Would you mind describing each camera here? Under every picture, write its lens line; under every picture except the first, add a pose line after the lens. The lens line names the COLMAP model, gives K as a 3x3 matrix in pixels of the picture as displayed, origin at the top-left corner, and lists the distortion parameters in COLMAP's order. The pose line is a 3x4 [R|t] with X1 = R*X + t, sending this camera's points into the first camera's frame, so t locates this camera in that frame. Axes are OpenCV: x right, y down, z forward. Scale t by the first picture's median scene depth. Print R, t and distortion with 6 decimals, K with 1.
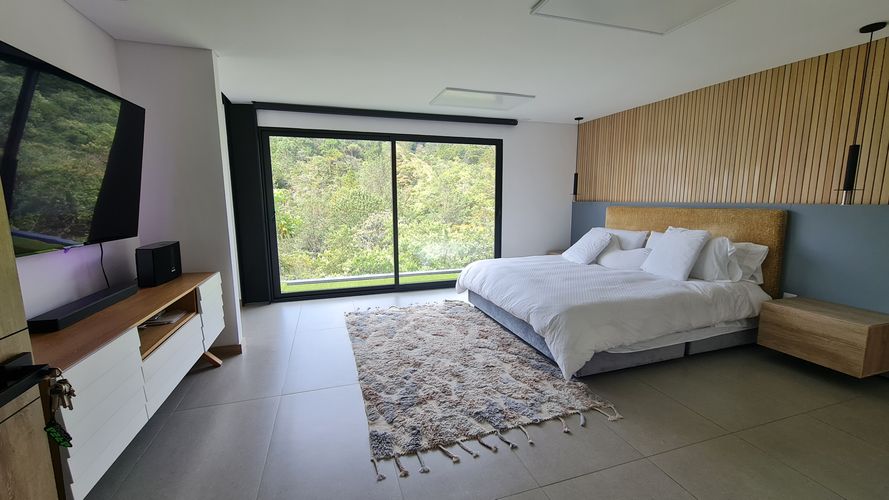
lens RADIAL K [[360.8, 0, 444.5], [0, 360.8, 250.0], [0, 0, 1]] dist [0.001188, 0.000031]
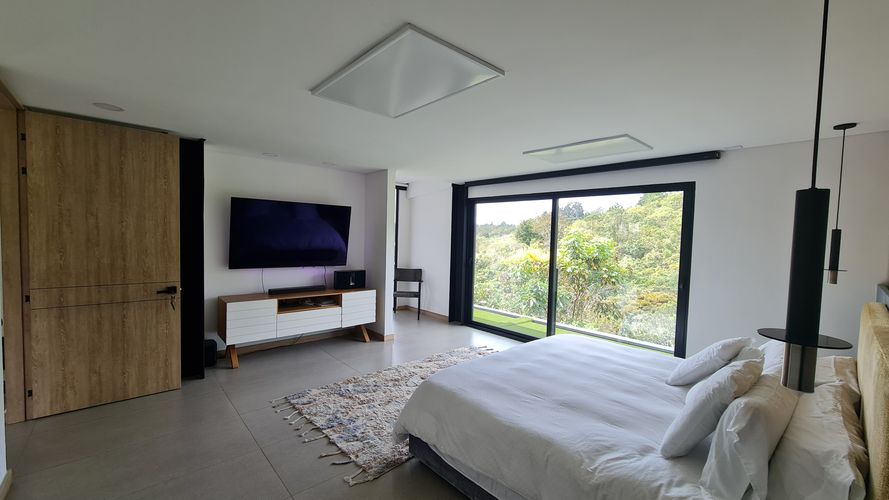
lens RADIAL K [[356.8, 0, 444.5], [0, 356.8, 250.0], [0, 0, 1]] dist [-0.000151, -0.000032]
pose [[0.421613, 0.054228, -0.905153, 0.947748], [-0.155227, 0.987792, -0.013125, -0.141639], [0.893391, 0.146038, 0.424884, 0.455897]]
